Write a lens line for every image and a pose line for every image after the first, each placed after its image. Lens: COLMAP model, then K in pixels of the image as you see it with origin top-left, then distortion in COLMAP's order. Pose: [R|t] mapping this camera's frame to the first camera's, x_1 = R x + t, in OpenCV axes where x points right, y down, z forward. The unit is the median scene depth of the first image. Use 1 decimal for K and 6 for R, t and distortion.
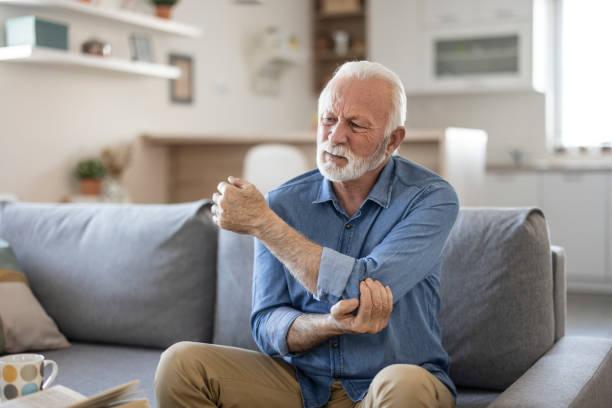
lens RADIAL K [[784.0, 0, 283.9], [0, 784.0, 205.9], [0, 0, 1]] dist [0.007279, 0.010365]
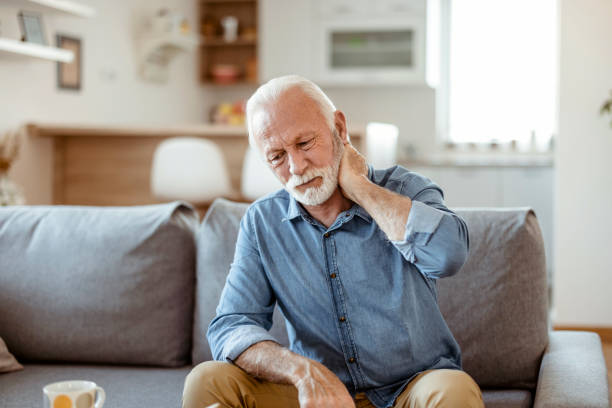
lens RADIAL K [[830.6, 0, 306.0], [0, 830.6, 204.0], [0, 0, 1]] dist [-0.004144, 0.007030]
pose [[0.968953, -0.007435, 0.247134, -0.198720], [0.005551, 0.999950, 0.008321, -0.011912], [-0.247184, -0.006691, 0.968946, 0.017468]]
